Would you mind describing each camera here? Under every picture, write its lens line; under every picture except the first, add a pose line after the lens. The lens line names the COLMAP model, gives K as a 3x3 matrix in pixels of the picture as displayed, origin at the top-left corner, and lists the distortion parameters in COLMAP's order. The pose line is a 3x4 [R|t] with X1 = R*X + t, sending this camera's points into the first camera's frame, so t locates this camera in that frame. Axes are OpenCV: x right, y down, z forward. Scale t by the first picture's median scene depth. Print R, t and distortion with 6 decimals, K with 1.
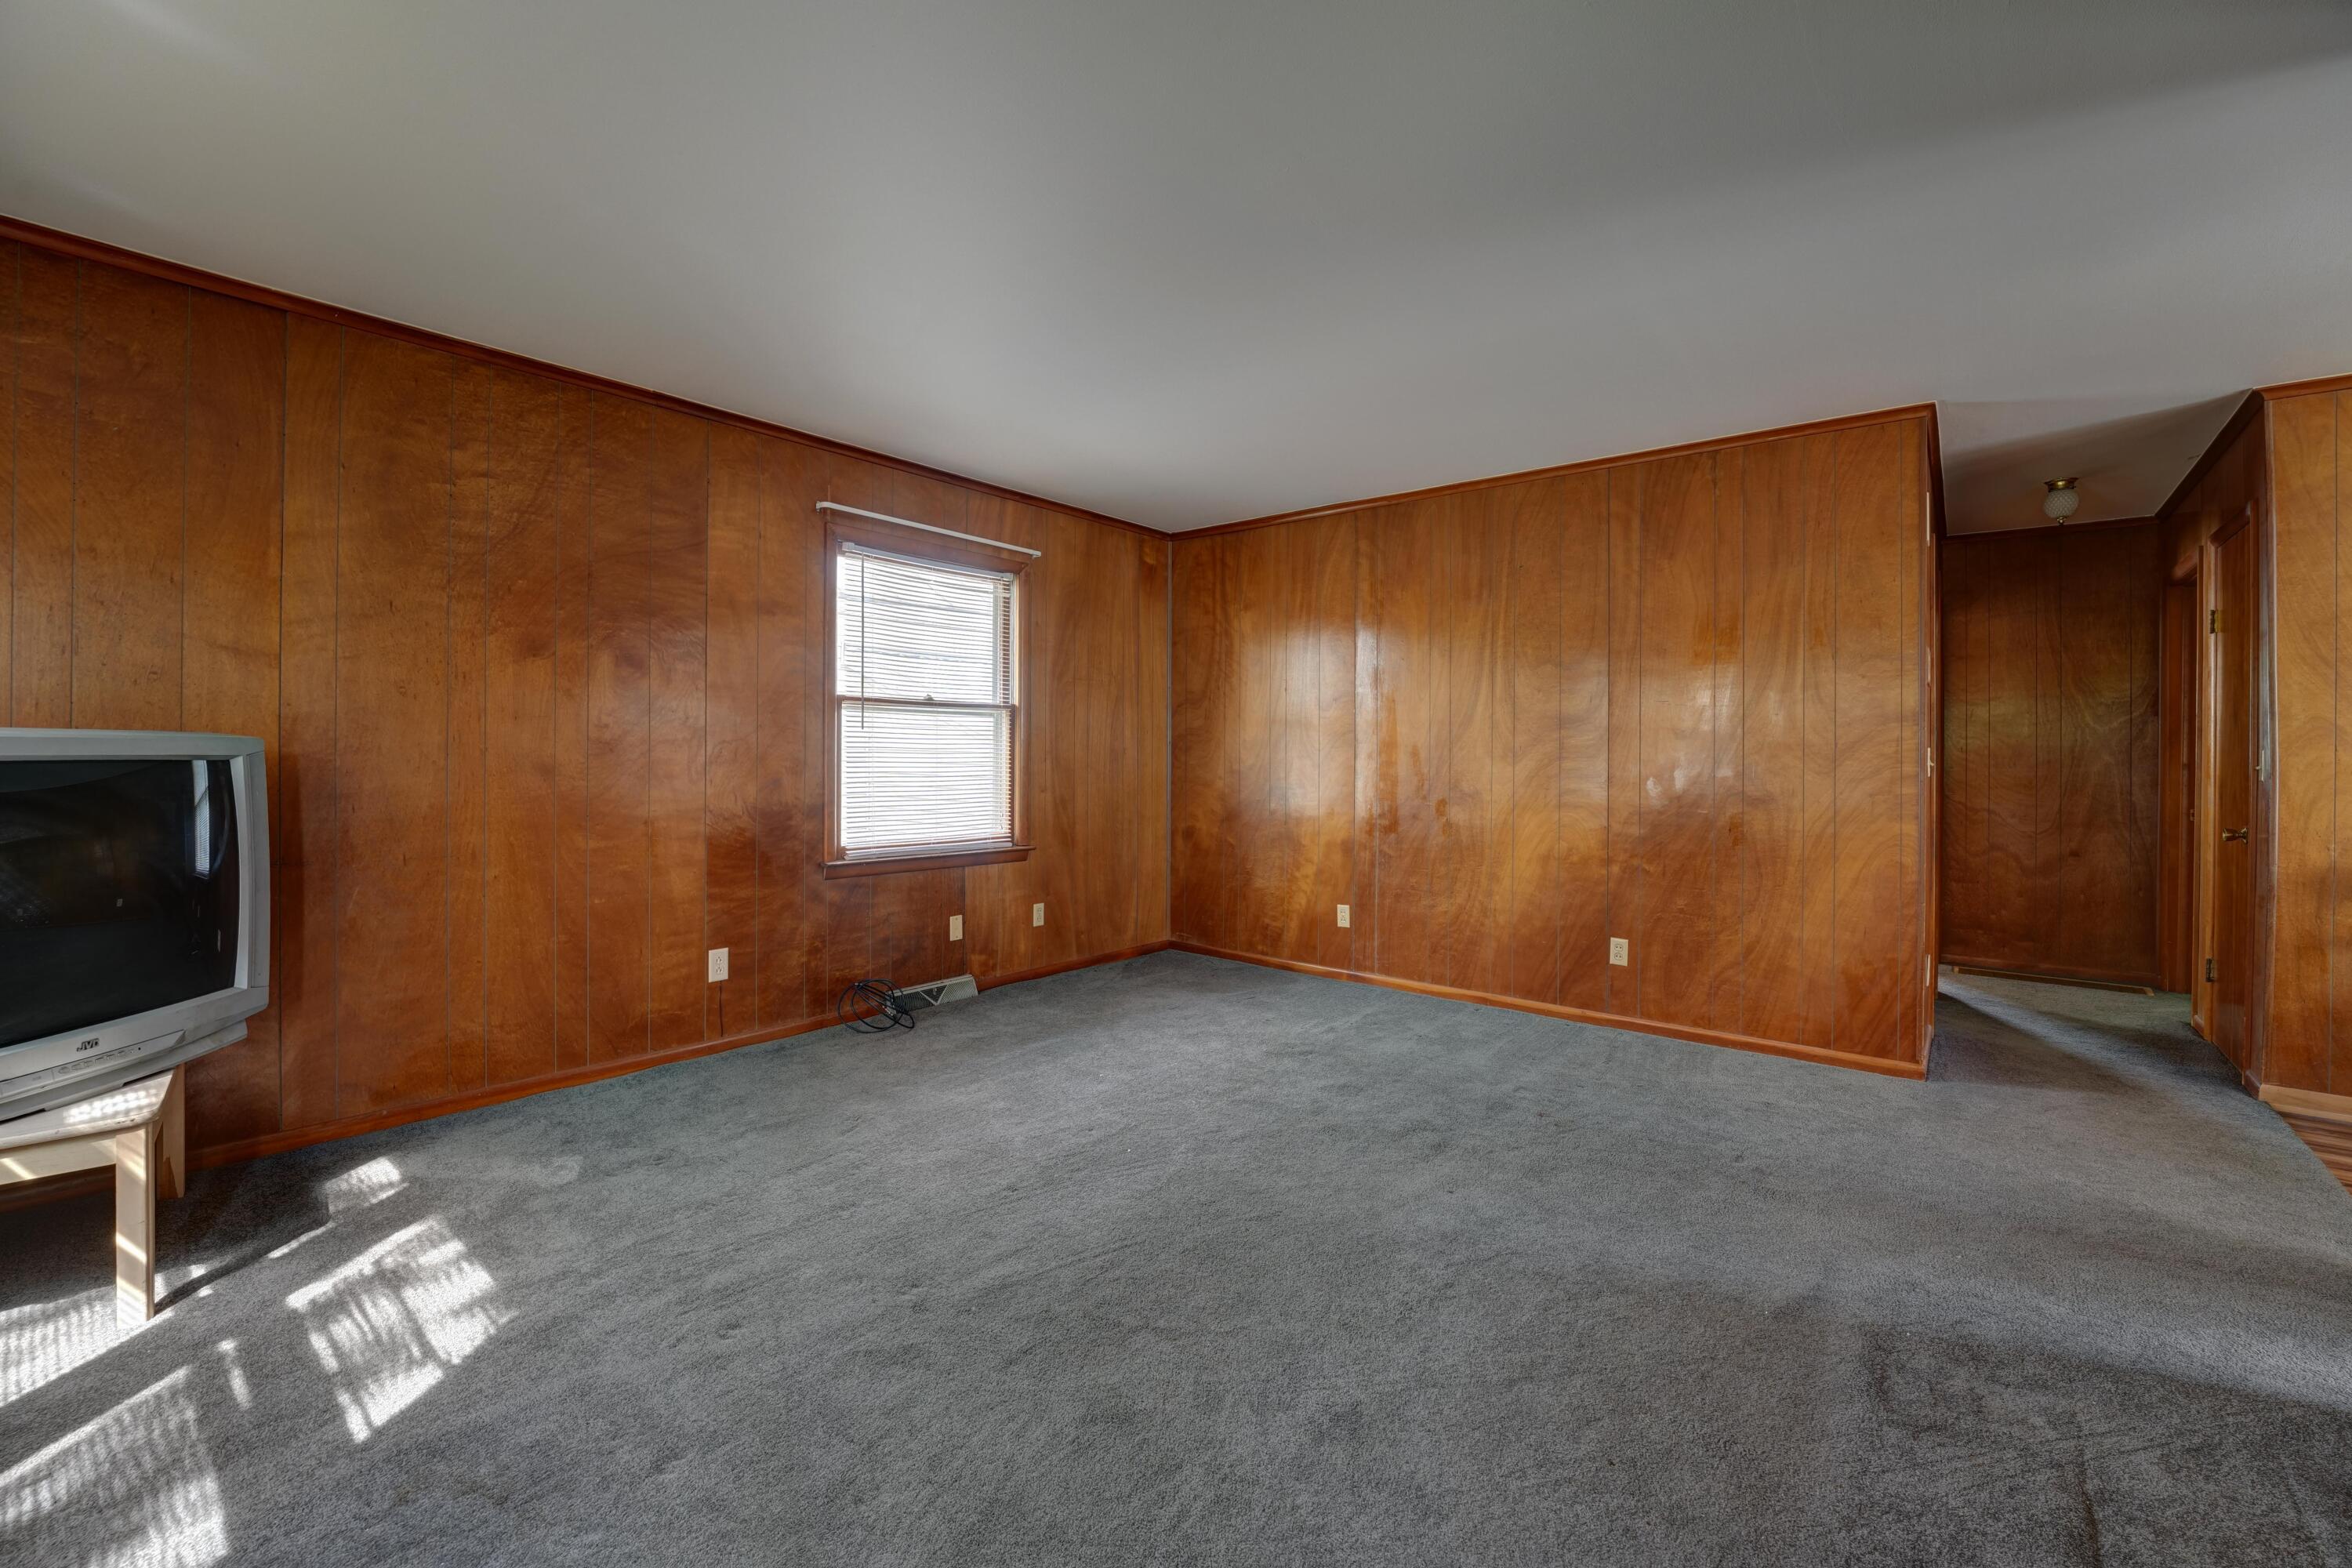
lens RADIAL K [[979.1, 0, 1158.7], [0, 979.1, 758.5], [0, 0, 1]] dist [-0.022042, 0.000849]
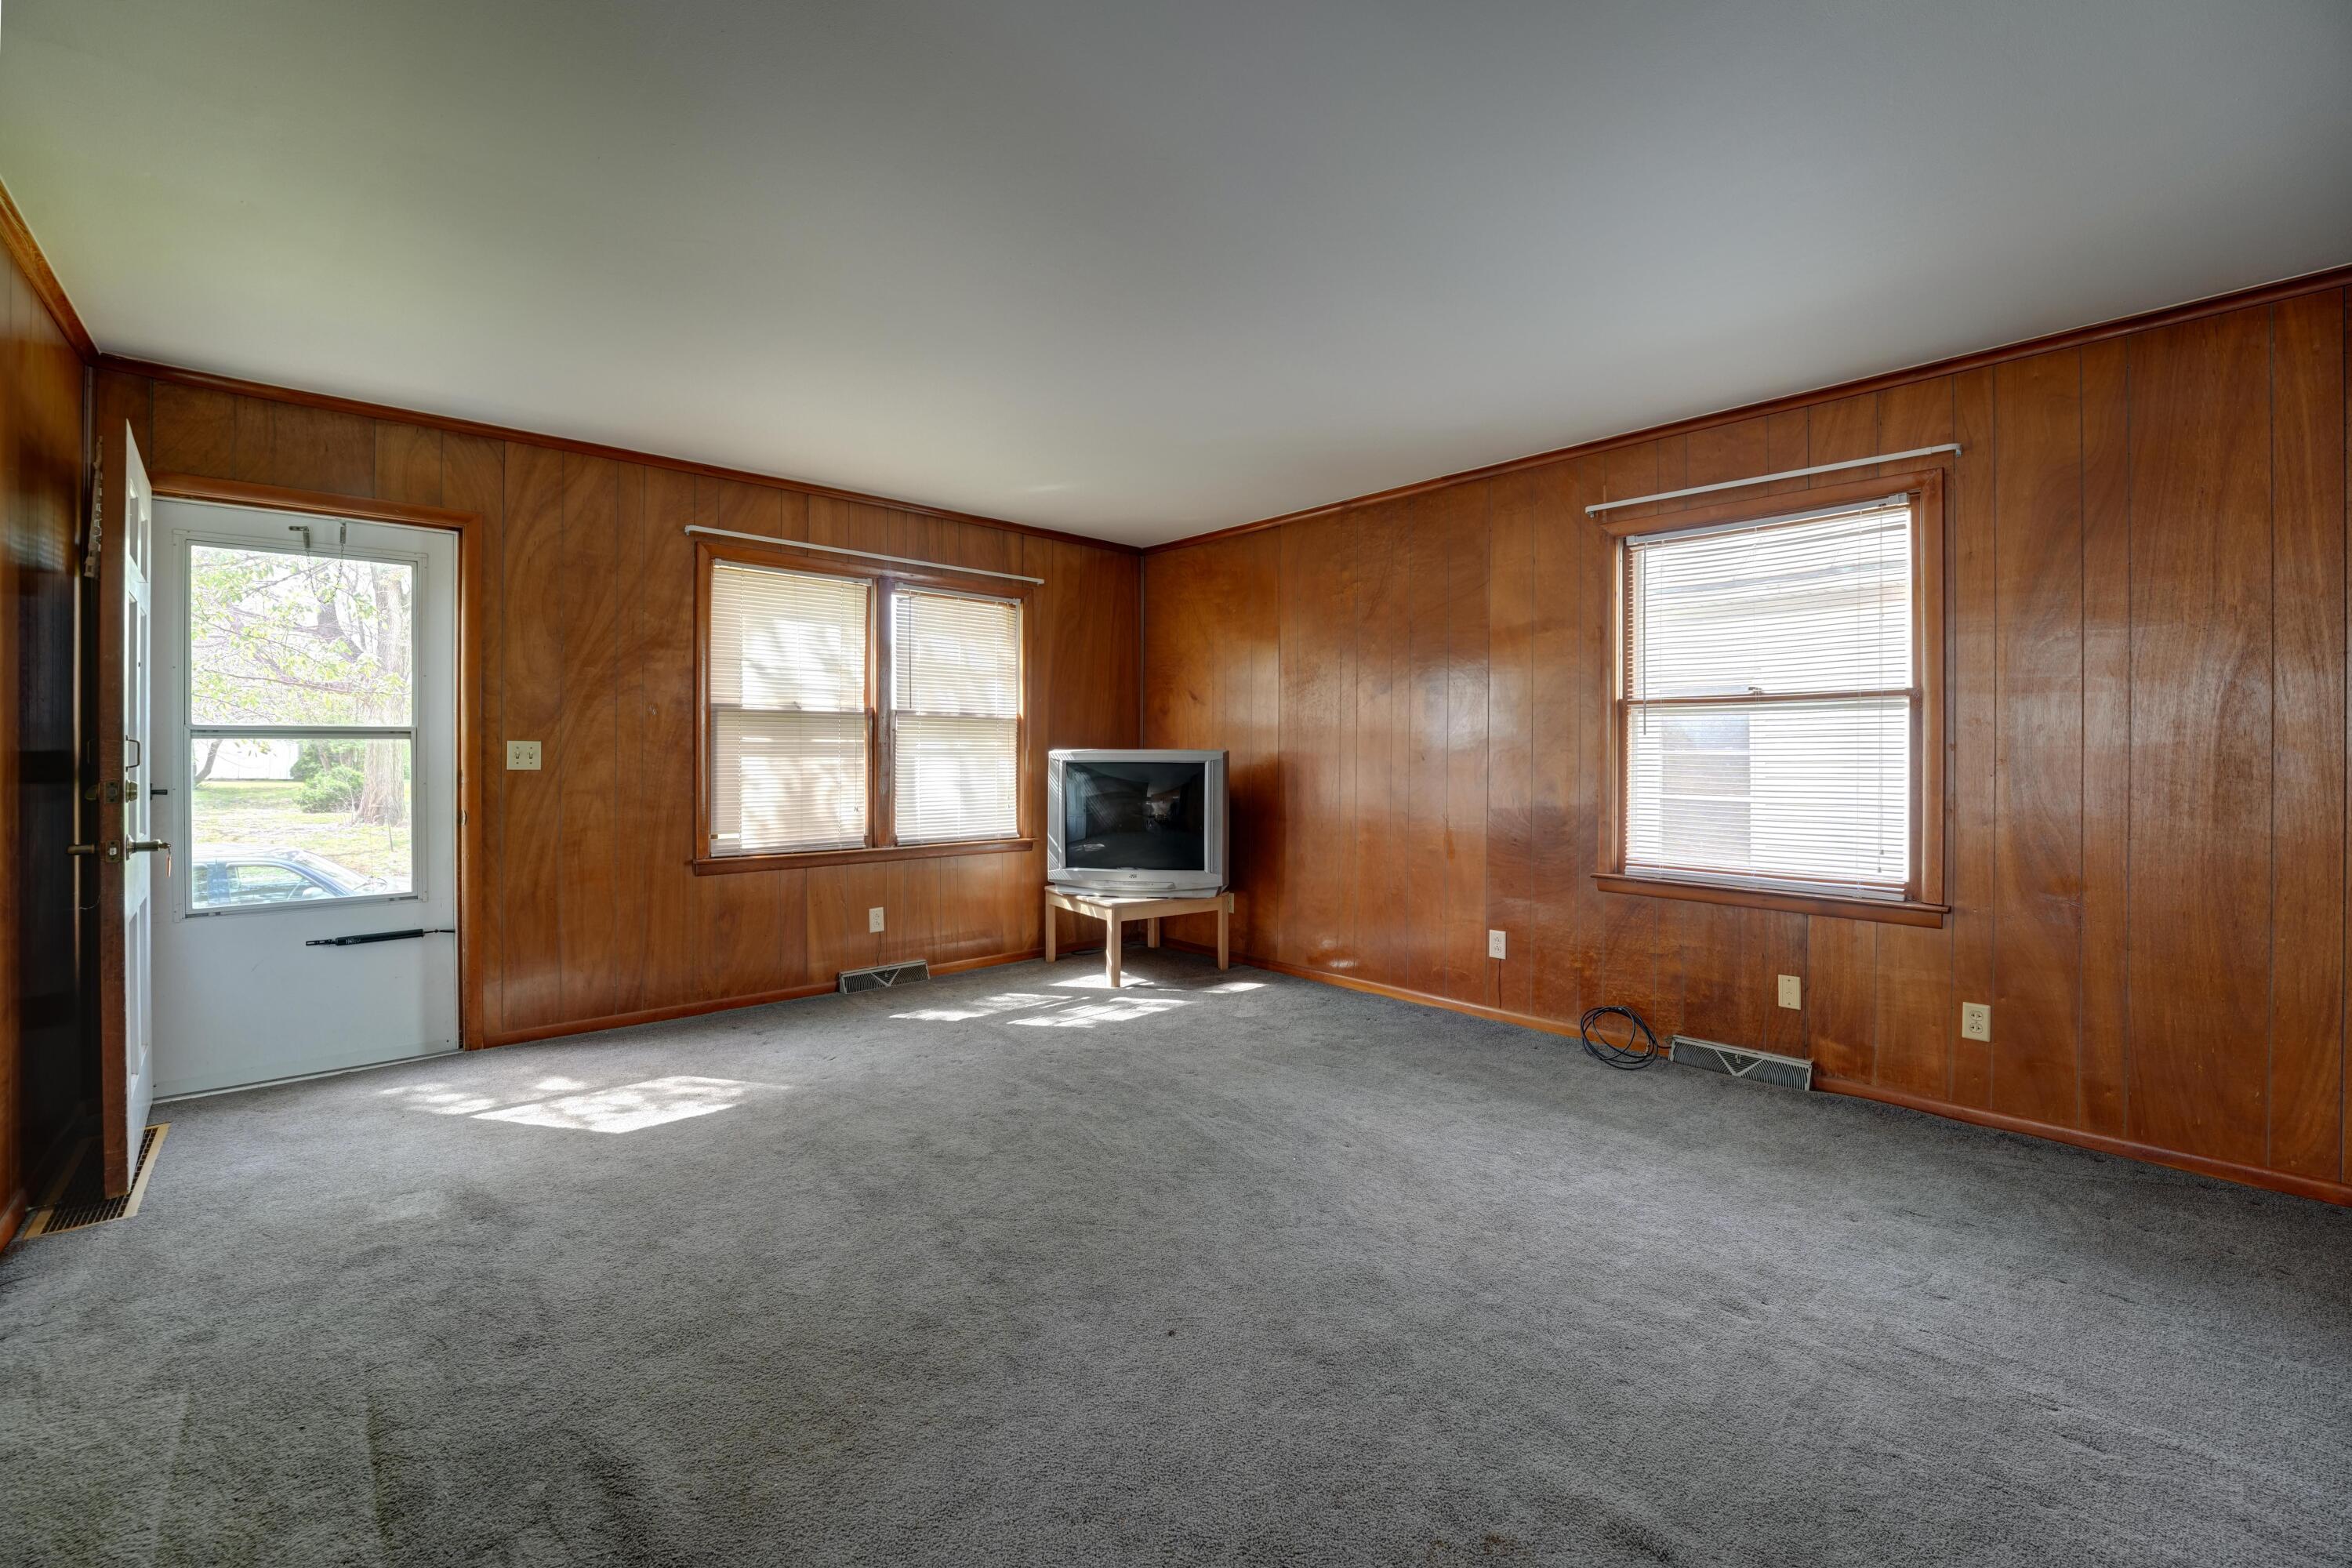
lens RADIAL K [[979.1, 0, 1158.7], [0, 979.1, 758.5], [0, 0, 1]] dist [-0.022042, 0.000849]
pose [[-0.149293, -0.005920, -0.988775, 0.670990], [-0.010911, 0.999931, -0.004340, 0.000981], [0.988733, 0.010141, -0.149347, 0.690639]]
